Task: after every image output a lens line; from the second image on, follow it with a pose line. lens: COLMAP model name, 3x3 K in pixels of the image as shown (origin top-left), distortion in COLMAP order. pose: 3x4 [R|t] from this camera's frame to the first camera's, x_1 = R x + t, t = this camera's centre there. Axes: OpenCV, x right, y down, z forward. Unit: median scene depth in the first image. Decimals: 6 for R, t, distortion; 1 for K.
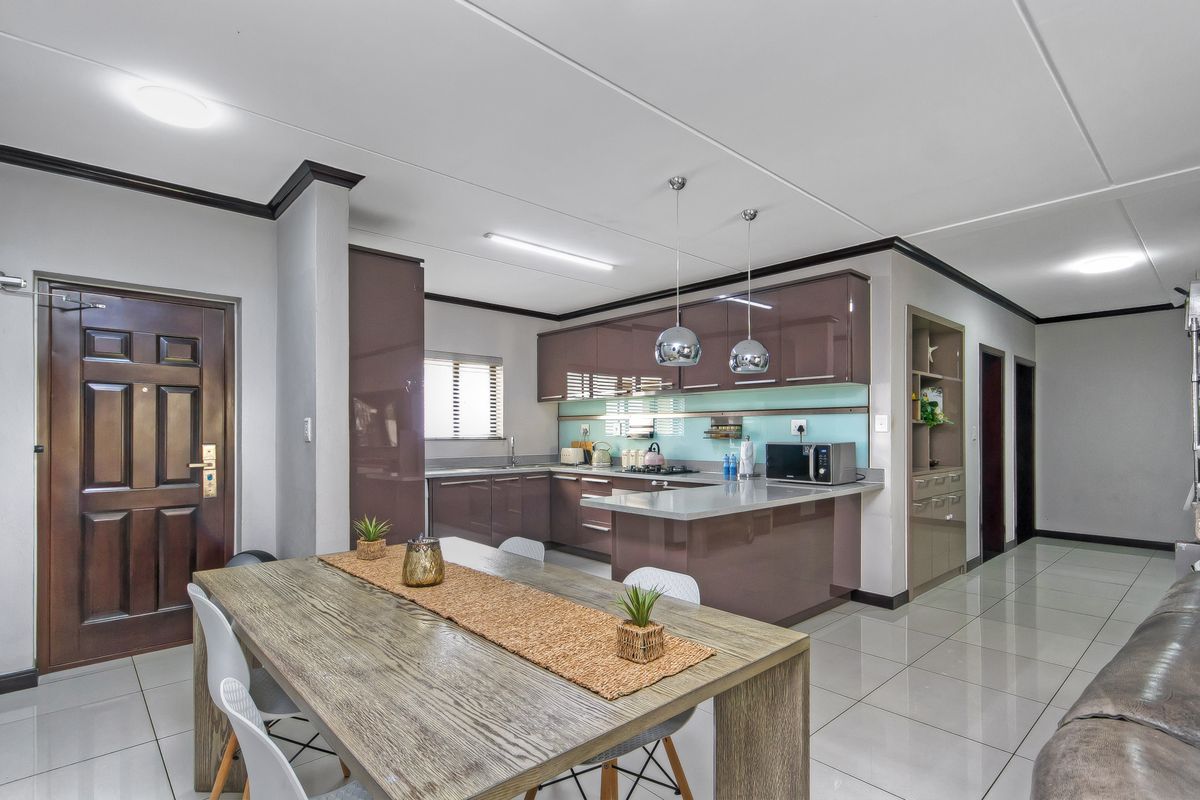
lens RADIAL K [[578.4, 0, 602.7], [0, 578.4, 427.9], [0, 0, 1]] dist [0.012957, 0.000489]
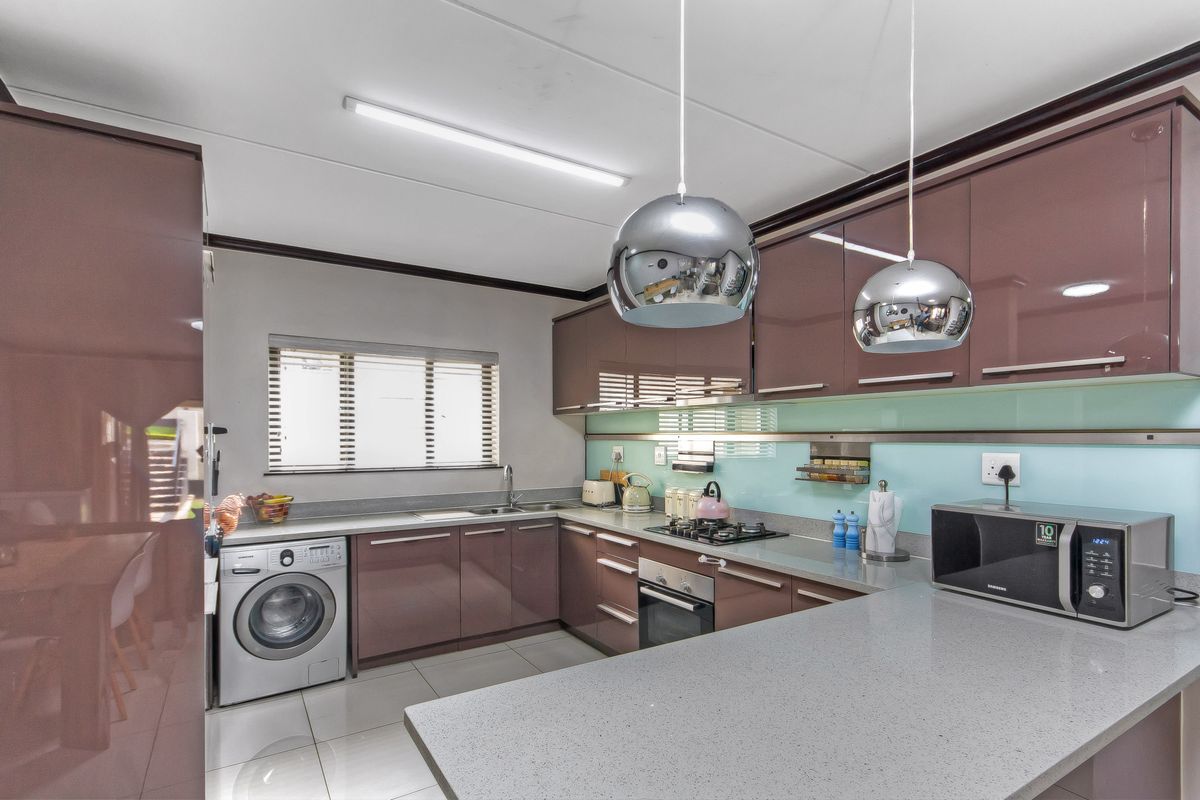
lens RADIAL K [[578.4, 0, 570.6], [0, 578.4, 434.7], [0, 0, 1]] dist [0.012957, 0.000489]
pose [[0.976304, 0.001597, -0.216397, 0.075519], [-0.001213, 0.999997, 0.001905, -0.025504], [0.216400, -0.001597, 0.976303, 0.368543]]
